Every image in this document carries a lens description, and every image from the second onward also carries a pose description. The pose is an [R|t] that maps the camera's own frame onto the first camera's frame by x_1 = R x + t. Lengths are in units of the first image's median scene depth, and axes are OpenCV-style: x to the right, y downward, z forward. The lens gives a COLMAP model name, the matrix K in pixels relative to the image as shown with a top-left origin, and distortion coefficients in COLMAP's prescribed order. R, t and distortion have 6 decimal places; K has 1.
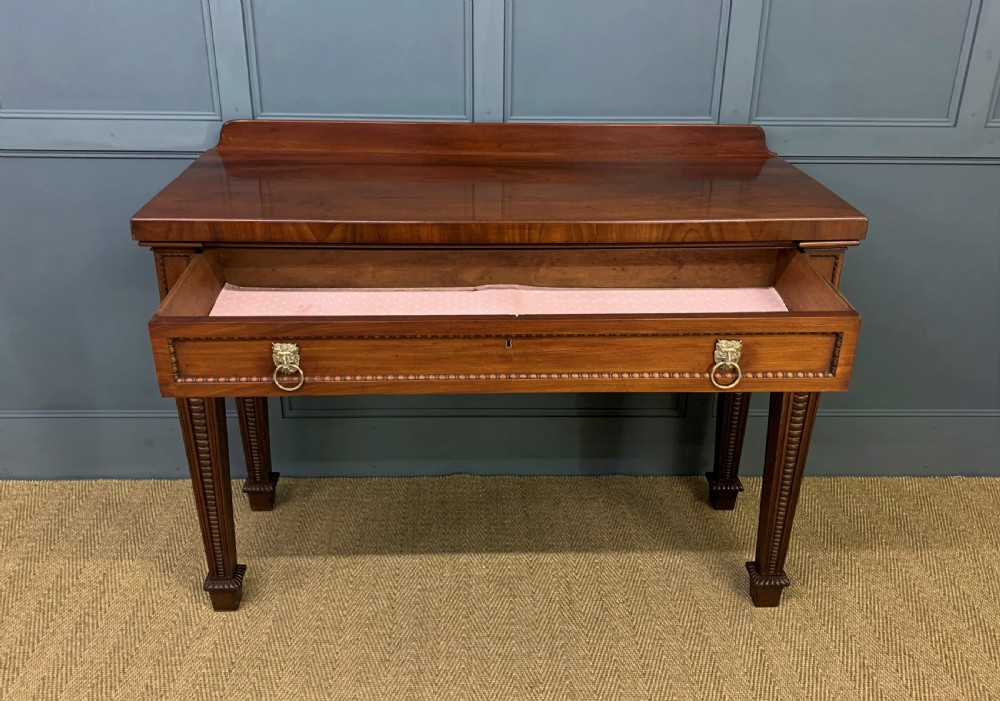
lens RADIAL K [[892.4, 0, 506.1], [0, 892.4, 332.1], [0, 0, 1]] dist [0.018332, -0.007157]
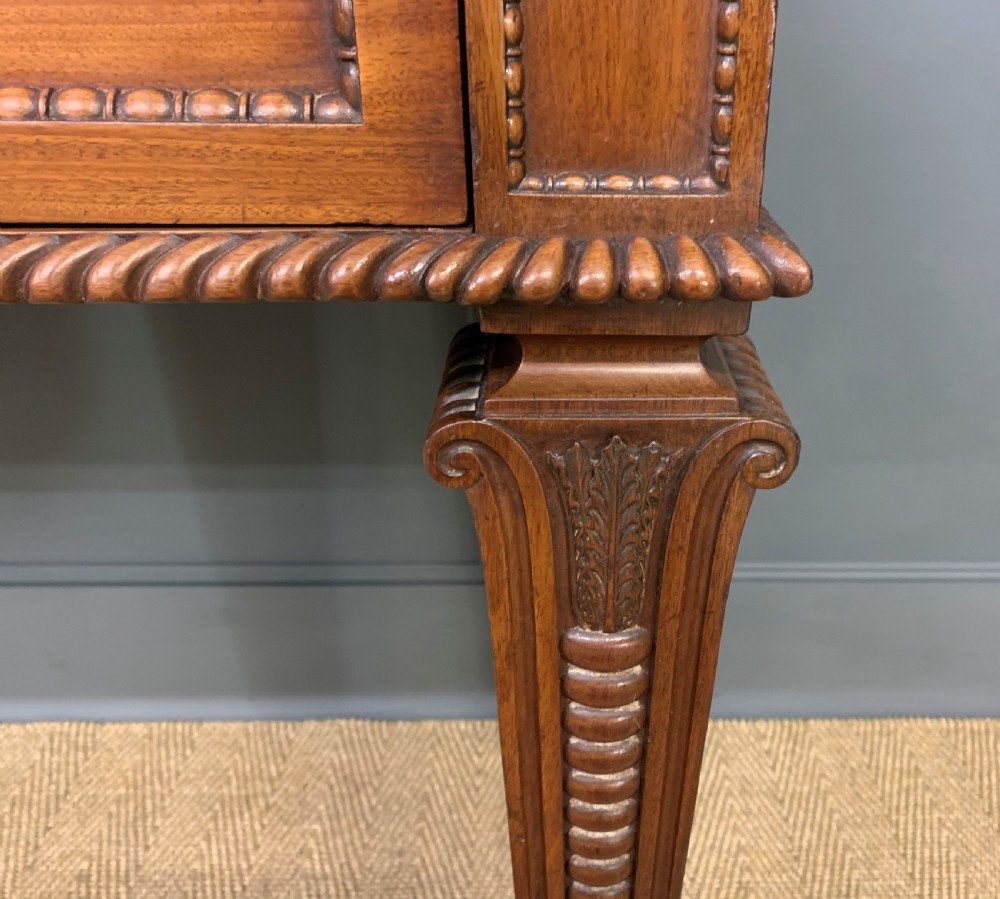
lens RADIAL K [[932.5, 0, 587.0], [0, 932.5, 462.9], [0, 0, 1]] dist [0.017045, 0.000000]
pose [[0.999987, 0.001579, -0.004885, 0.298488], [-0.001108, 0.995490, 0.094858, 0.005433], [0.005013, -0.094851, 0.995479, 0.747022]]
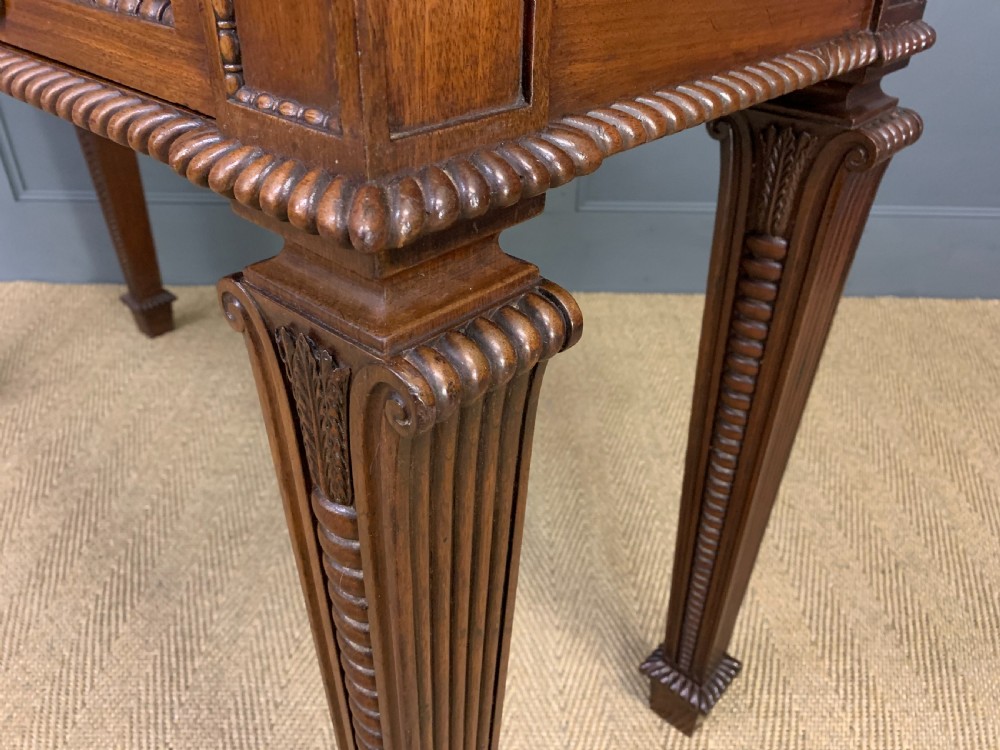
lens RADIAL K [[759.3, 0, 503.8], [0, 759.3, 374.0], [0, 0, 1]] dist [0.017349, -0.009651]
pose [[0.999739, 0.016081, -0.016242, 0.223691], [-0.013235, 0.986659, 0.162265, 0.157670], [0.018634, -0.162007, 0.986614, 0.404406]]
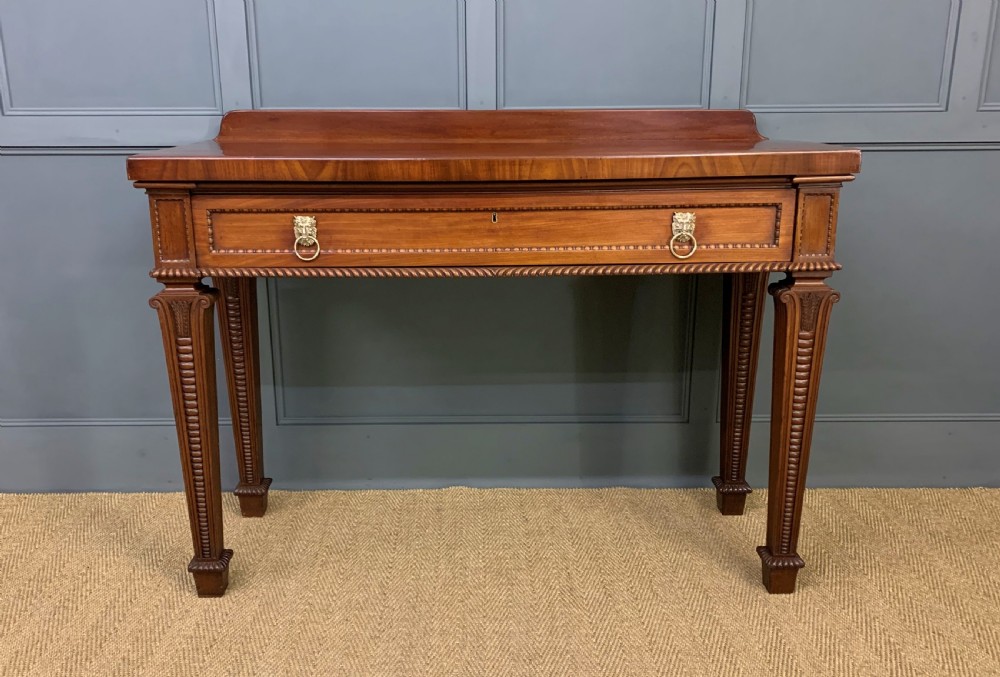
lens RADIAL K [[888.9, 0, 485.8], [0, 888.9, 359.4], [0, 0, 1]] dist [0.019539, -0.007953]
pose [[0.999504, -0.011930, -0.029156, 0.011690], [0.007952, 0.991094, -0.132925, 0.190160], [0.030482, 0.132627, 0.990697, 0.032111]]
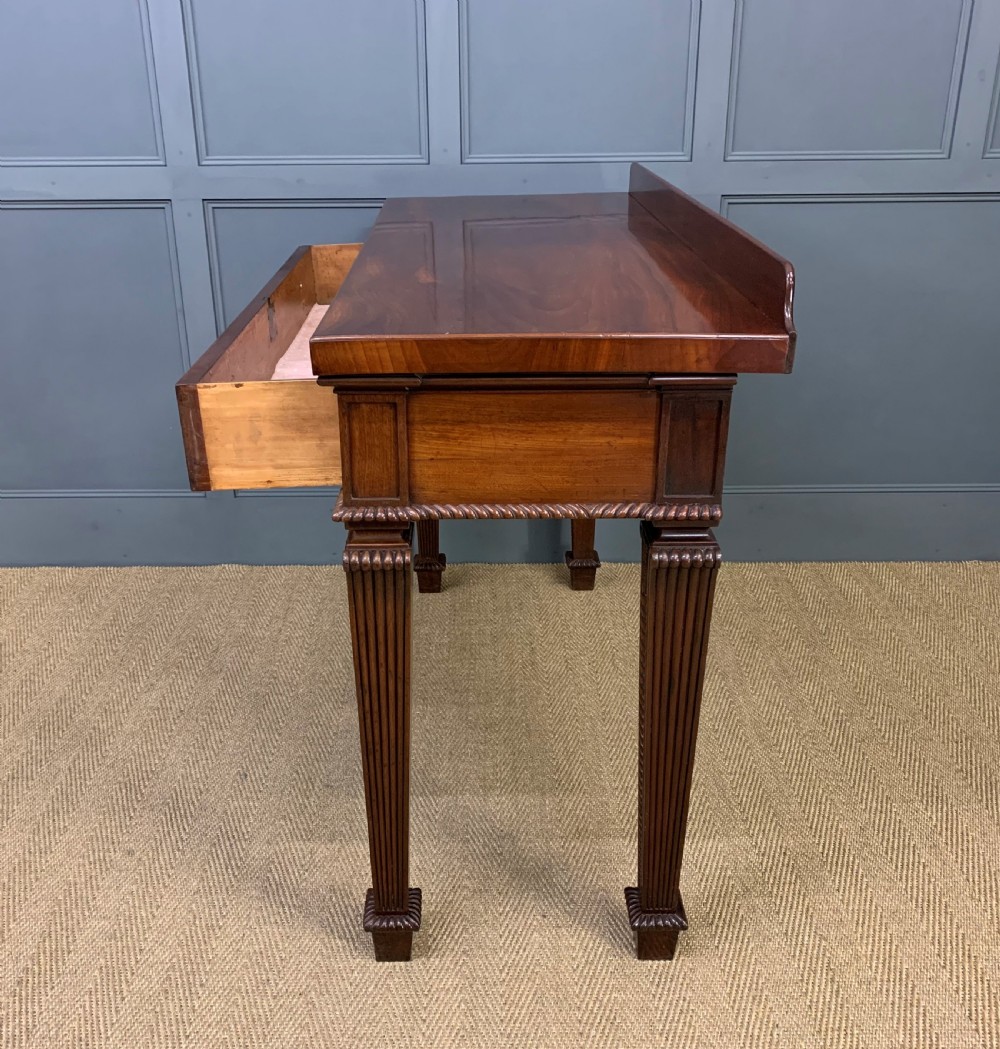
lens RADIAL K [[1101.1, 0, 484.0], [0, 1101.1, 541.8], [0, 0, 1]] dist [0.016473, 0.000000]
pose [[0.999272, -0.008219, -0.037252, 0.065085], [0.008255, 0.999966, 0.000800, 0.175219], [0.037244, -0.001106, 0.999306, -0.172665]]
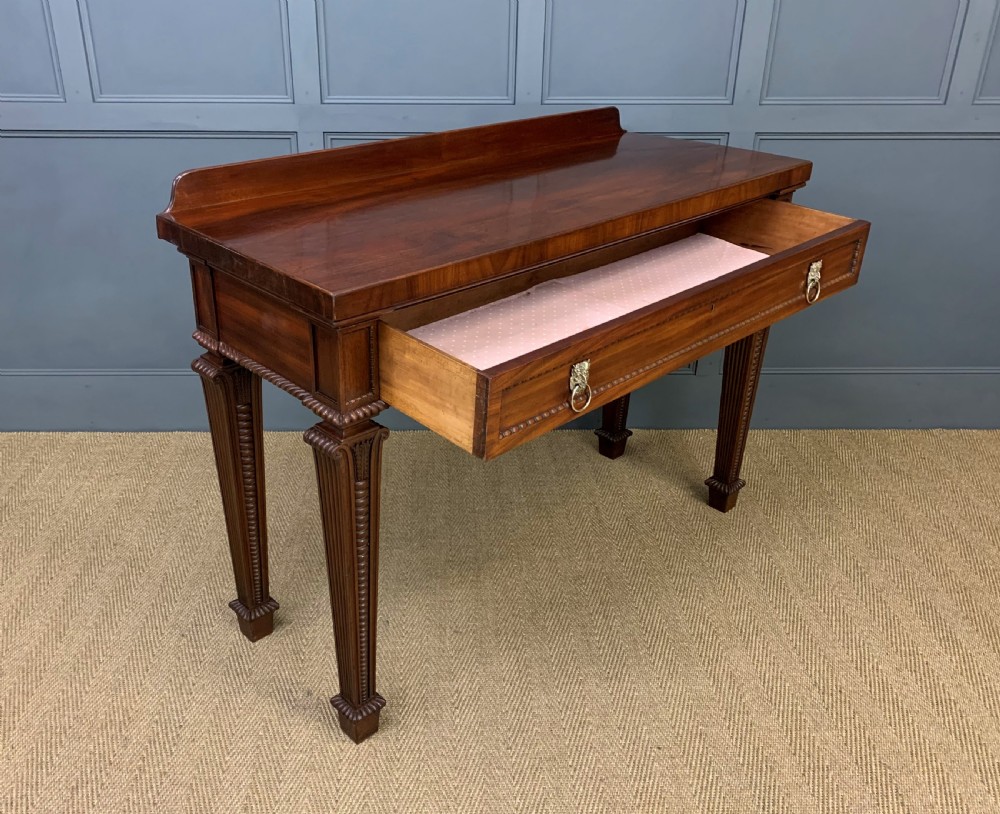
lens RADIAL K [[906.2, 0, 459.0], [0, 906.2, 403.3], [0, 0, 1]] dist [0.018825, 0.000000]
pose [[0.999928, -0.003373, -0.011510, -0.101119], [0.003891, 0.998965, 0.045323, 0.096934], [0.011345, -0.045365, 0.998906, -0.174237]]
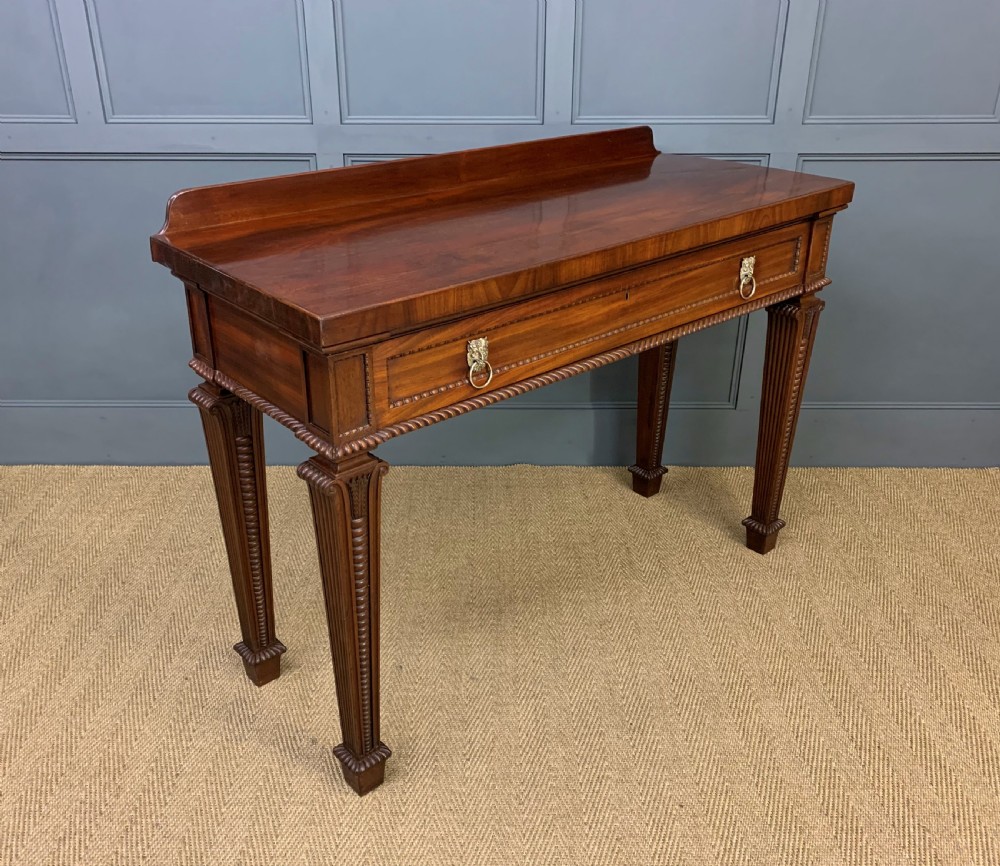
lens RADIAL K [[923.3, 0, 490.8], [0, 923.3, 439.4], [0, 0, 1]] dist [0.018338, 0.000000]
pose [[0.999355, 0.002119, -0.035841, -0.062846], [-0.000493, 0.998972, 0.045328, 0.100659], [0.035900, -0.045281, 0.998329, -0.139607]]
